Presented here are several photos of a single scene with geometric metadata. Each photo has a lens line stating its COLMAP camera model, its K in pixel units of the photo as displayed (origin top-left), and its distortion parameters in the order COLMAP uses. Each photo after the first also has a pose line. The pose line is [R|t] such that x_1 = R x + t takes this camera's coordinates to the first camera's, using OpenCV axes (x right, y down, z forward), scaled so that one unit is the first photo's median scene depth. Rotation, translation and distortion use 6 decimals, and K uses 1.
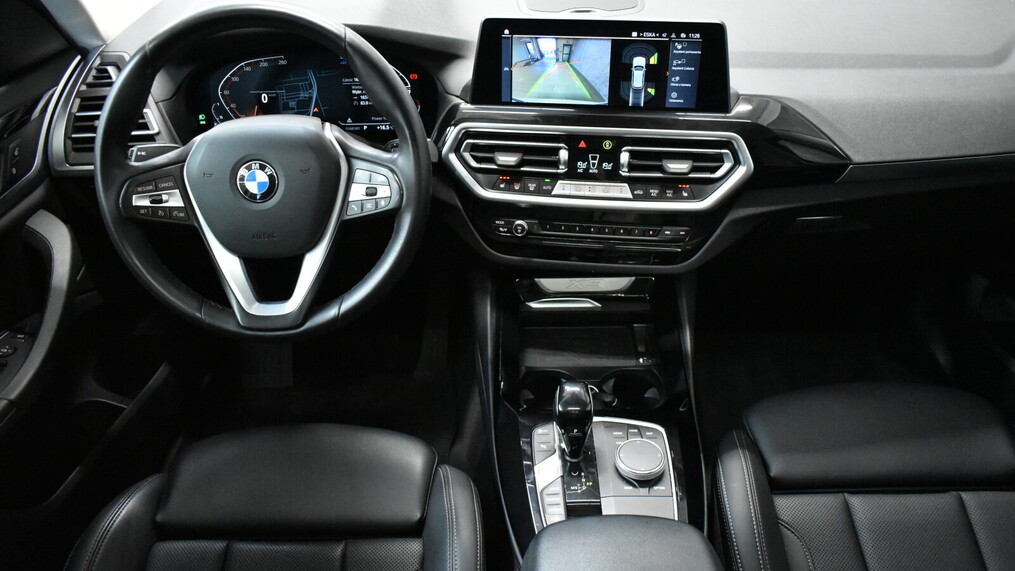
lens RADIAL K [[784.4, 0, 507.7], [0, 784.4, 286.6], [0, 0, 1]] dist [-0.026973, 0.020075]
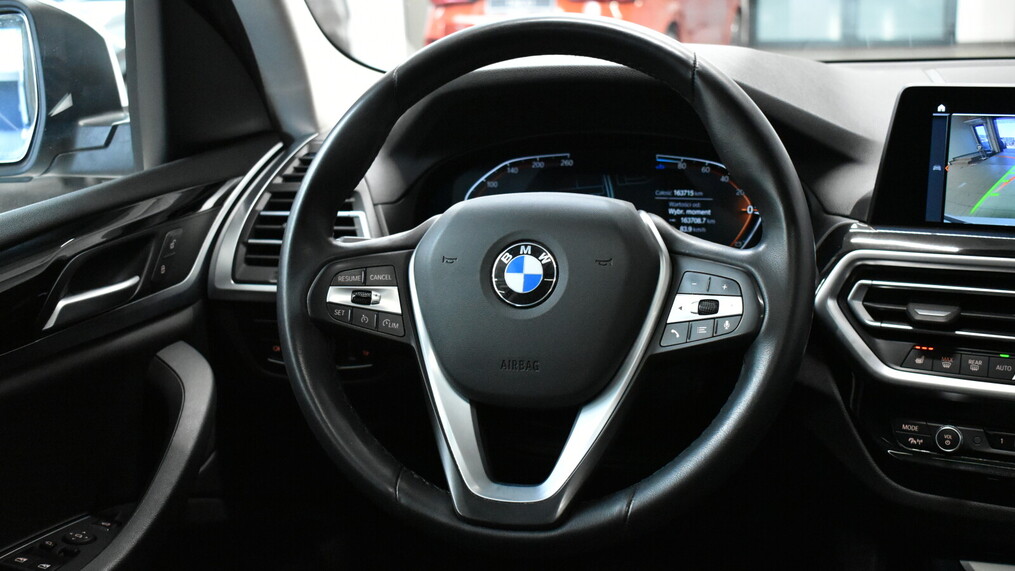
lens RADIAL K [[1221.5, 0, 506.6], [0, 1221.5, 278.0], [0, 0, 1]] dist [-0.020922, 0.000000]
pose [[0.963894, 0.060037, -0.259431, -0.071854], [-0.148785, 0.929415, -0.337715, 0.163813], [0.220844, 0.364121, 0.904790, 0.111461]]
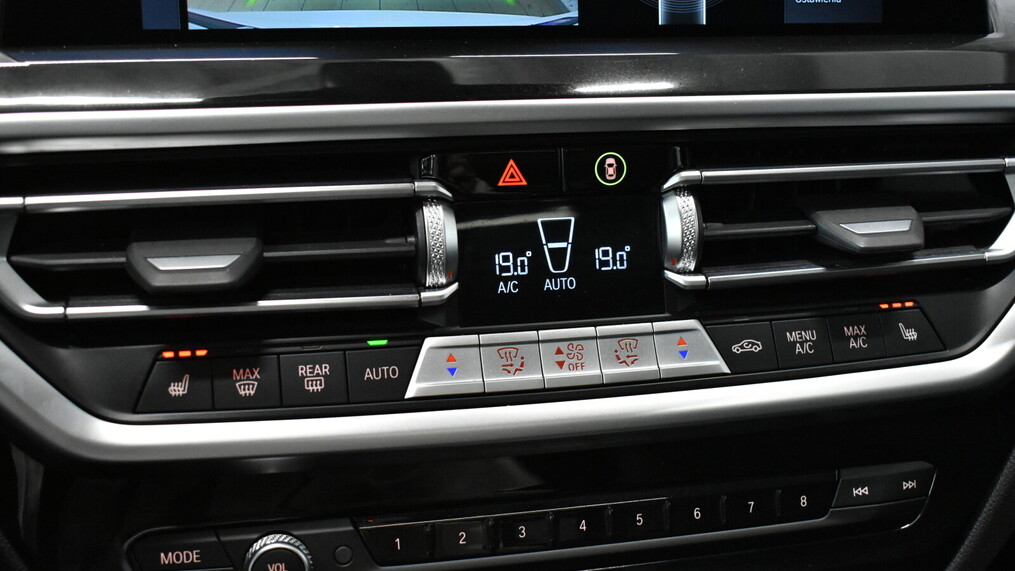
lens RADIAL K [[1221.5, 0, 508.6], [0, 1221.5, 279.9], [0, 0, 1]] dist [-0.020922, 0.000000]
pose [[0.924476, -0.077151, 0.373352, -0.048096], [0.178281, 0.953121, -0.244493, -0.058533], [-0.336986, 0.292590, 0.894892, 0.667633]]
